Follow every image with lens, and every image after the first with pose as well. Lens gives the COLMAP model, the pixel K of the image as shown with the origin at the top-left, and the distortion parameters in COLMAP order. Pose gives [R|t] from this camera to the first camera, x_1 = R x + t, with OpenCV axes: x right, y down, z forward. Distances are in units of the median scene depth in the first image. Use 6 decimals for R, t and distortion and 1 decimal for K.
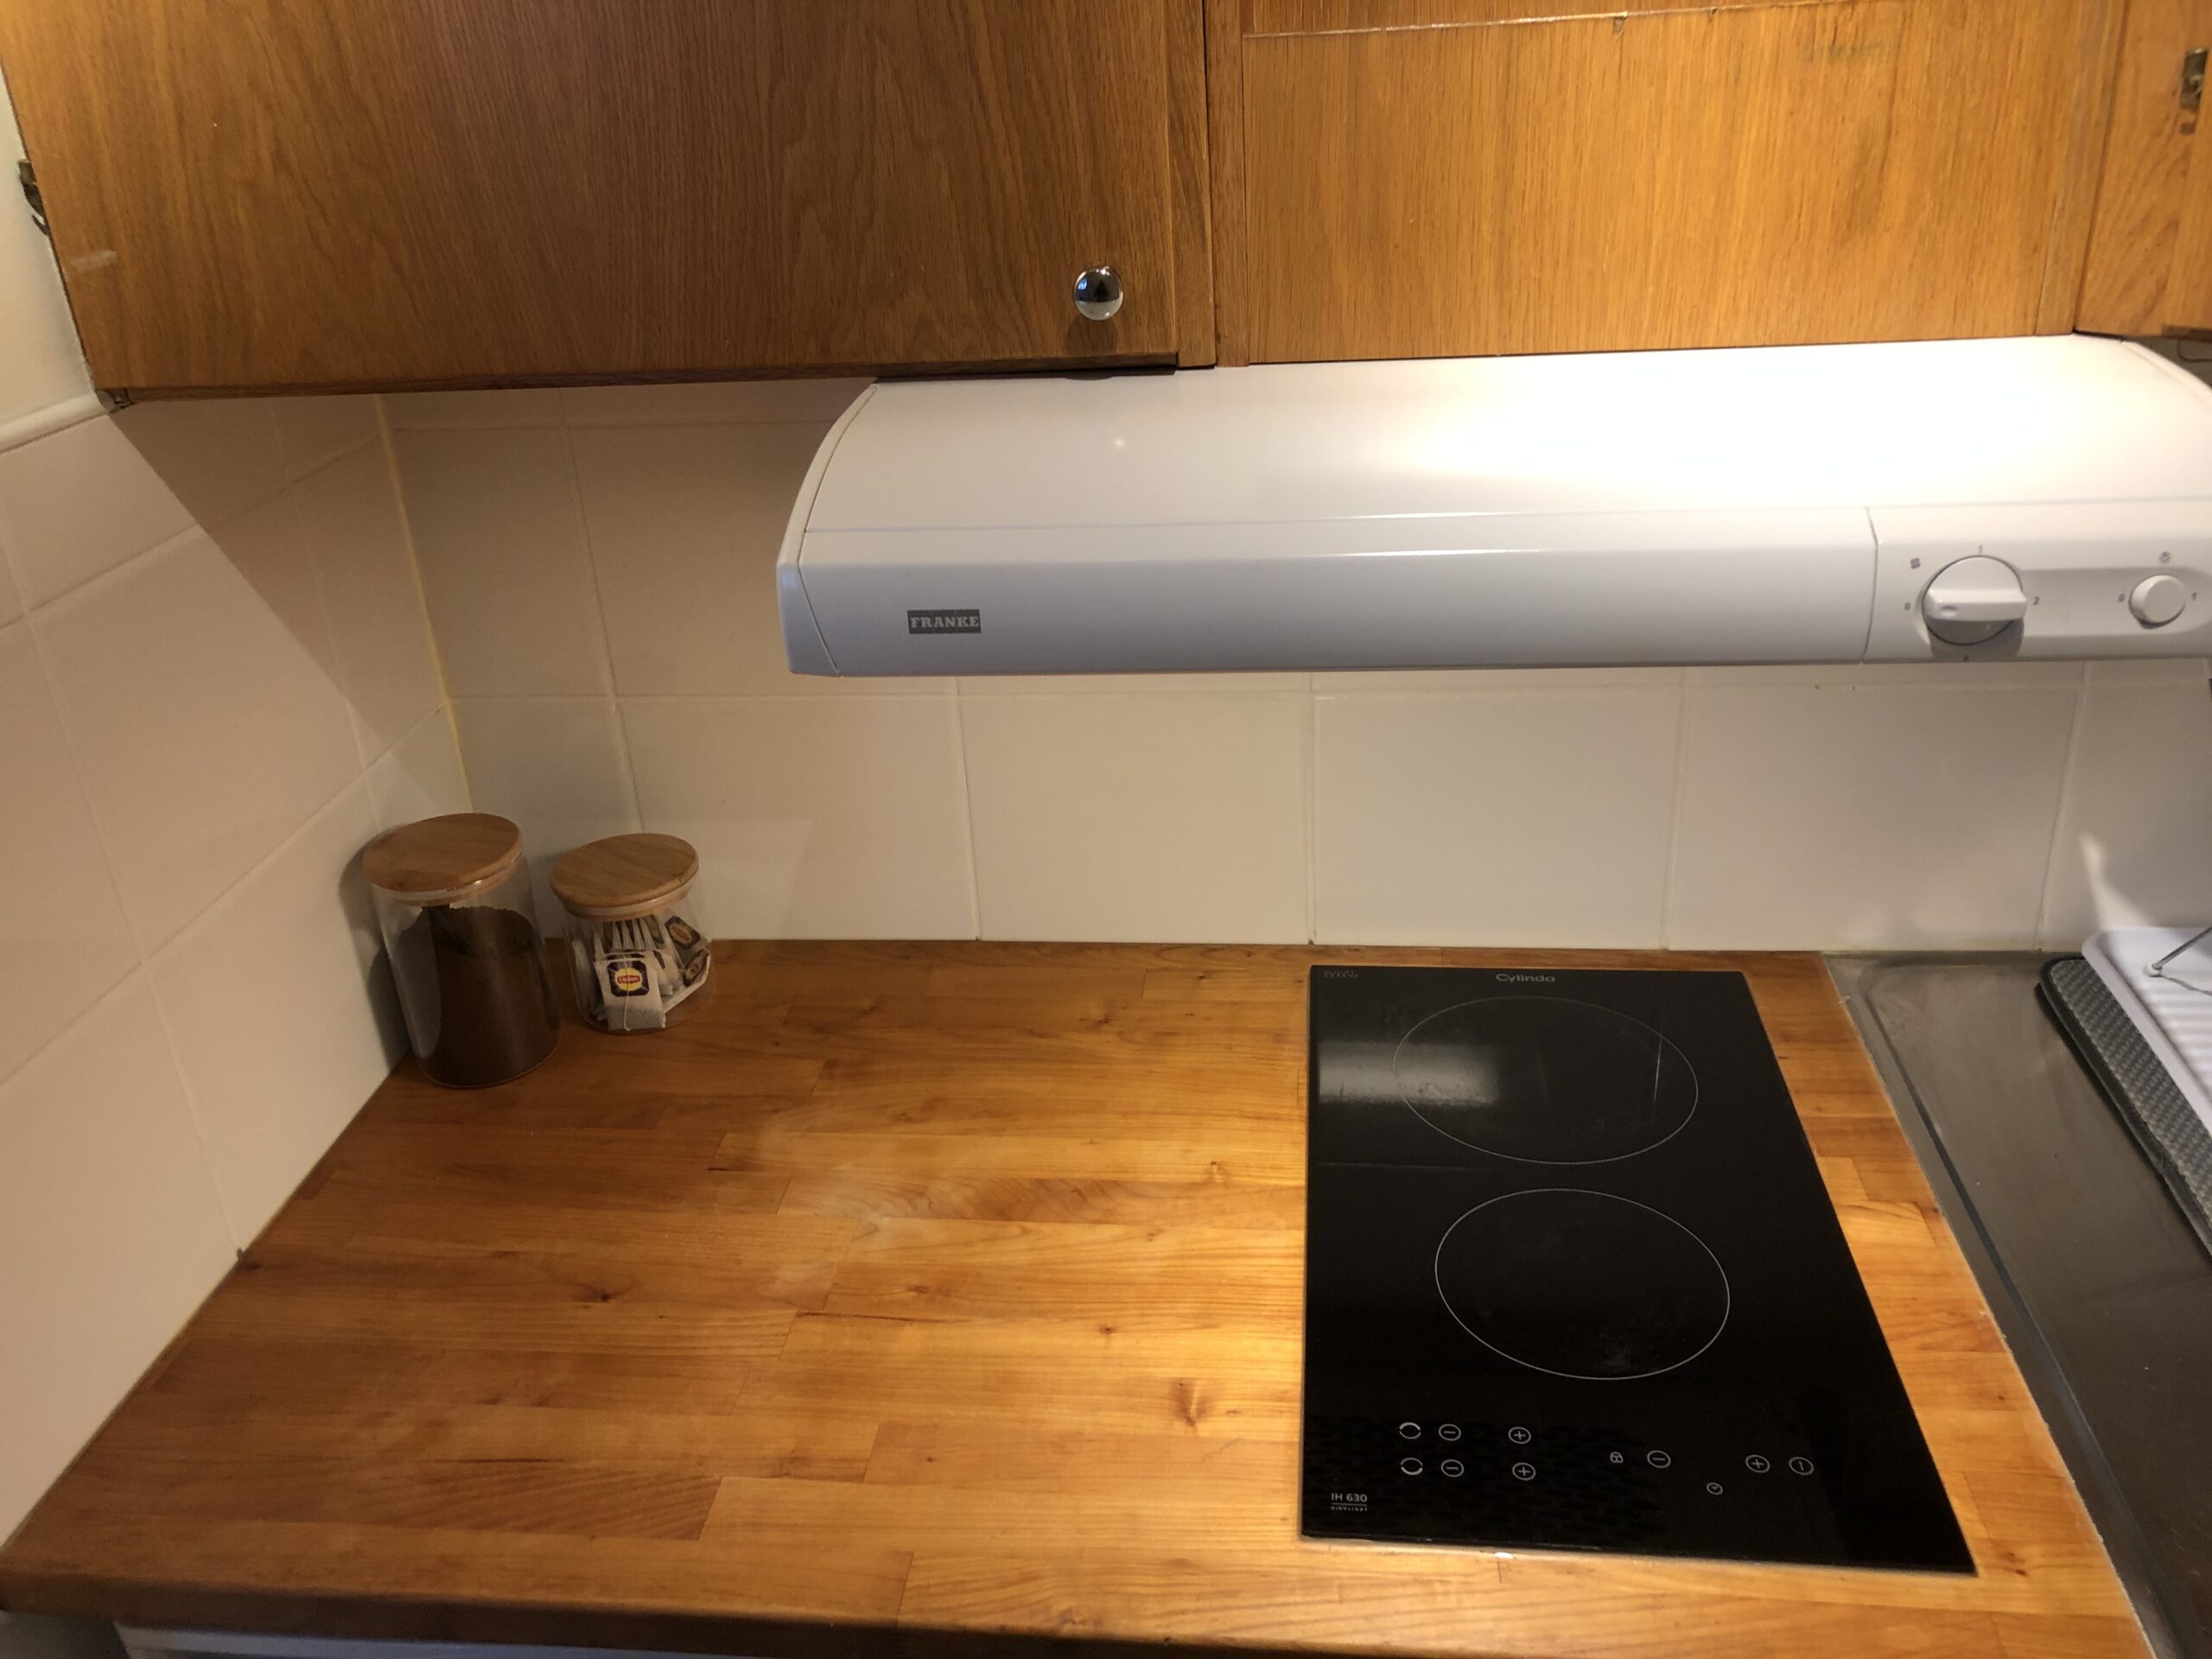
lens RADIAL K [[1804.4, 0, 1106.0], [0, 1804.4, 829.5], [0, 0, 1]] dist [0.007912, -0.008697]
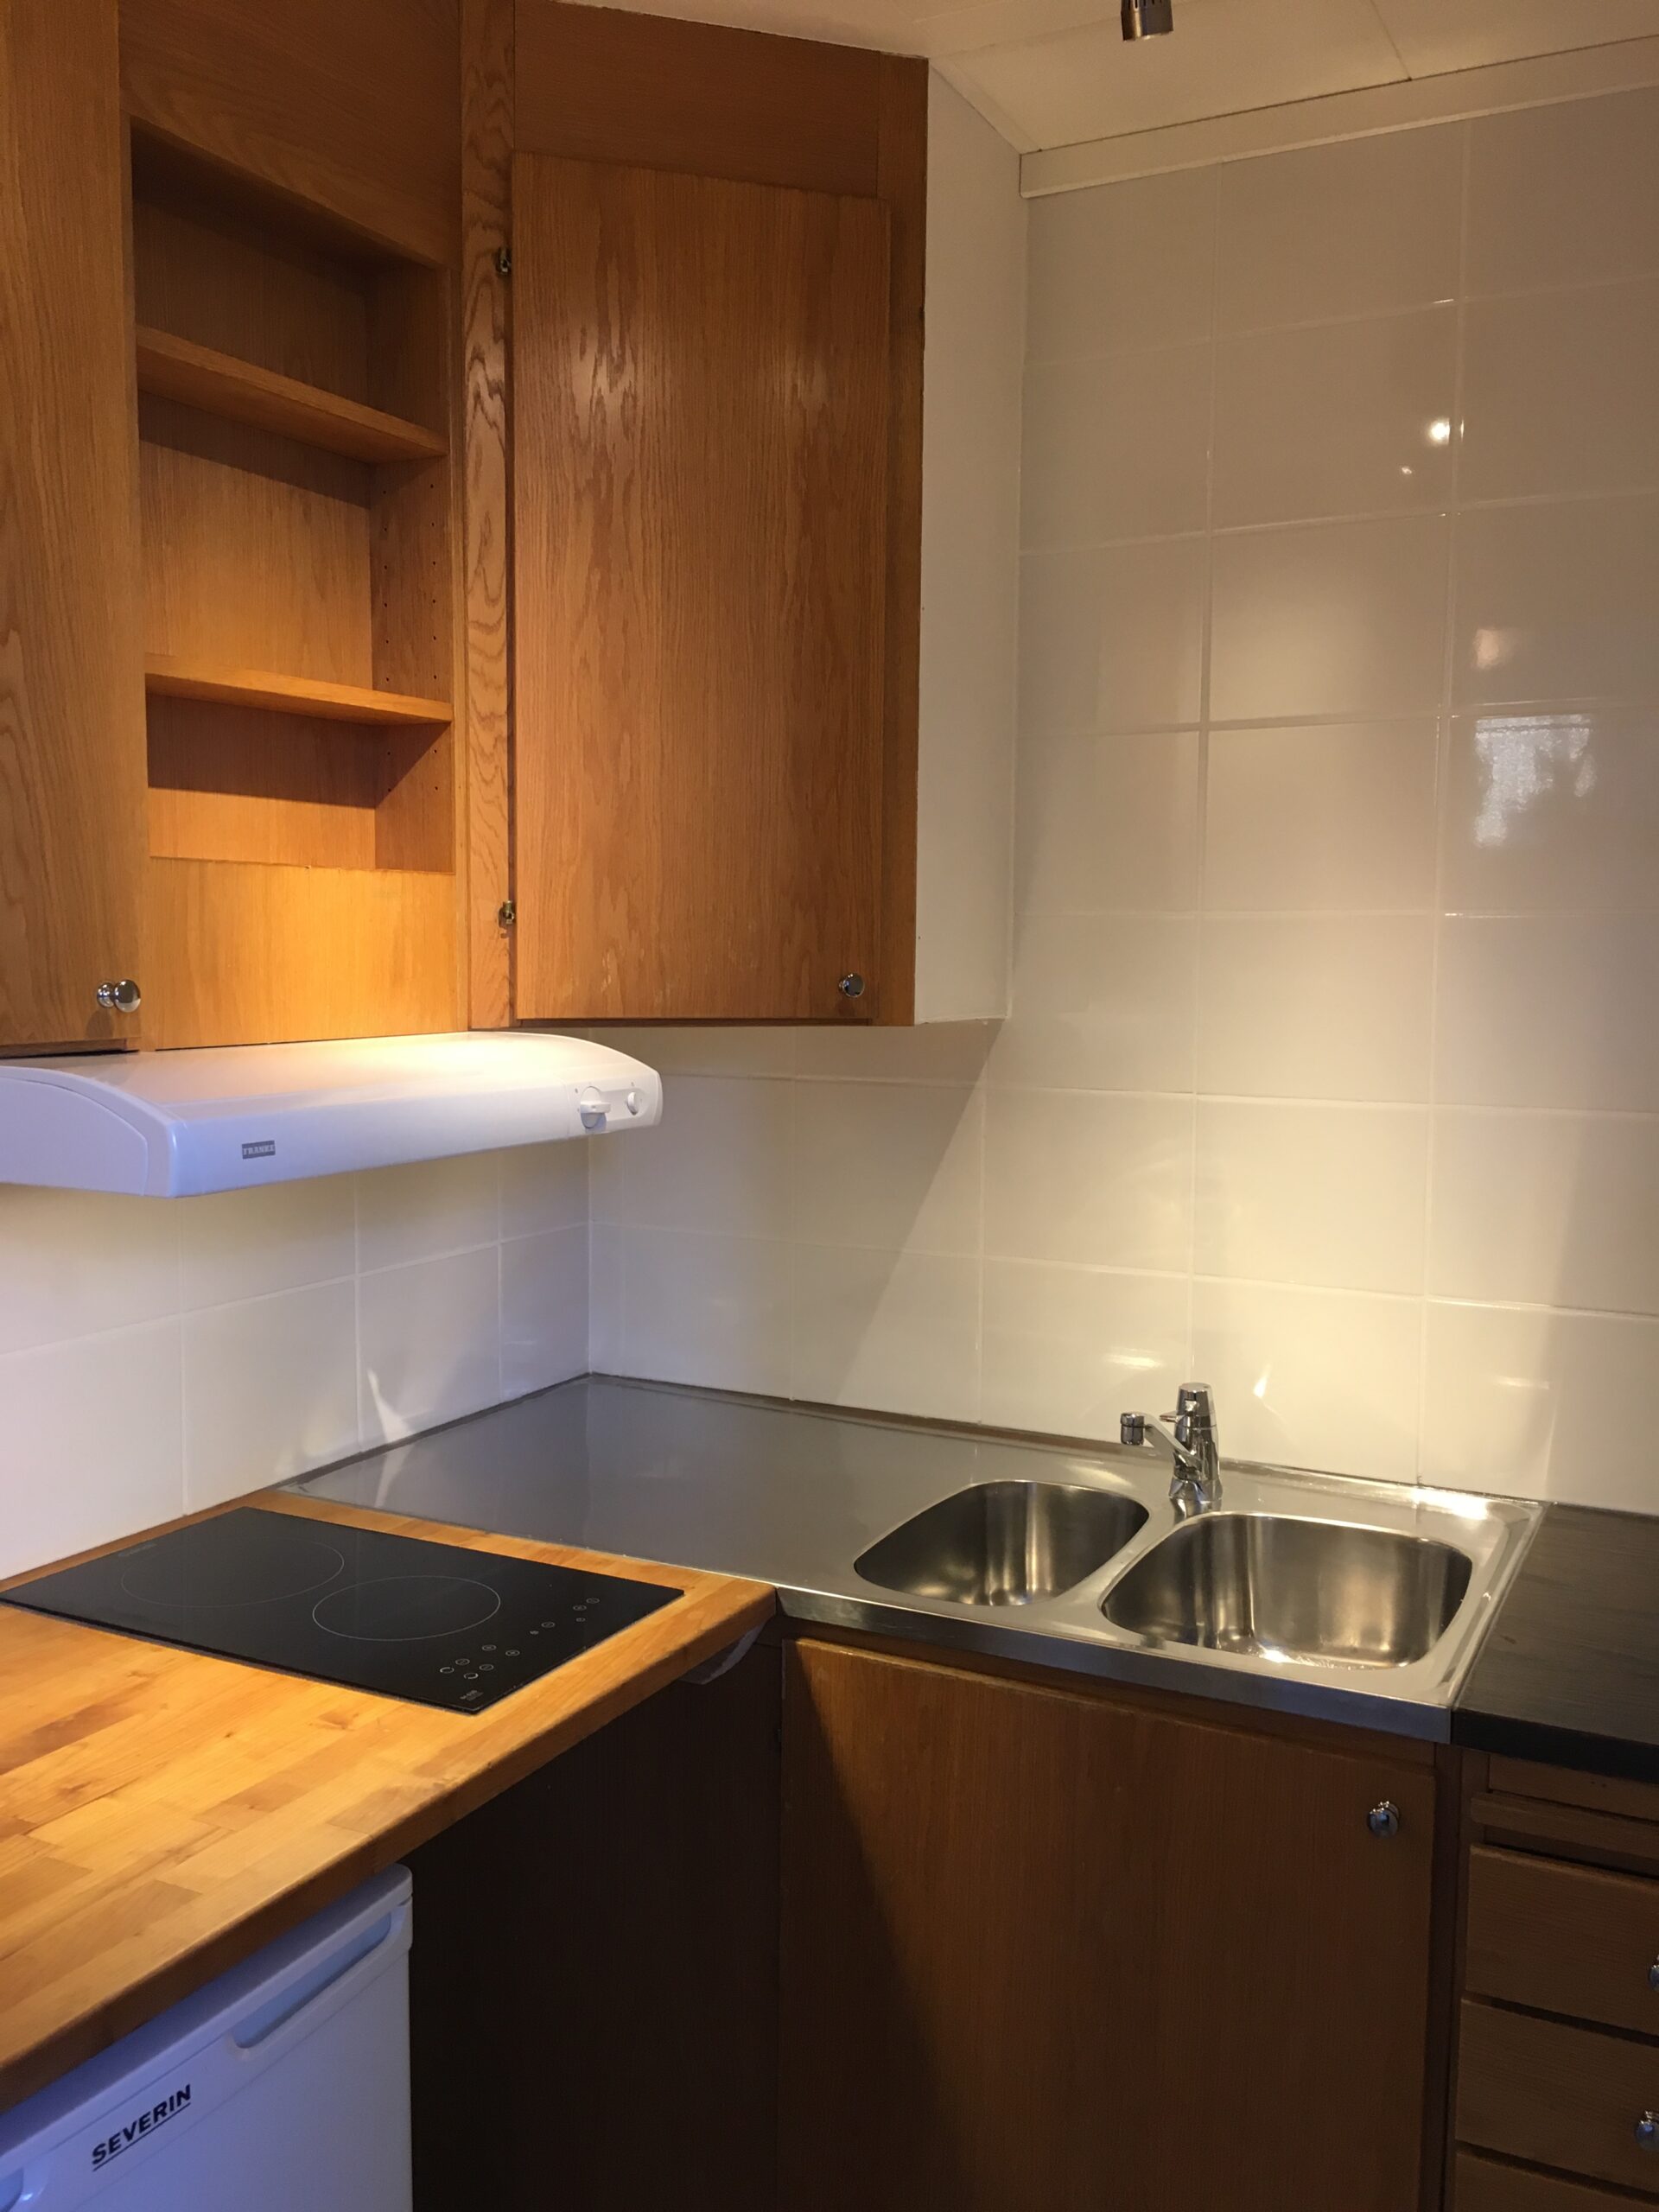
lens RADIAL K [[1900.8, 0, 829.5], [0, 1900.8, 1106.0], [0, 0, 1]] dist [-0.003855, 0.097753]
pose [[0.347928, -0.016659, 0.937373, -1.335337], [0.382334, 0.915442, -0.125643, 0.231406], [-0.856018, 0.402104, 0.324877, -0.023196]]
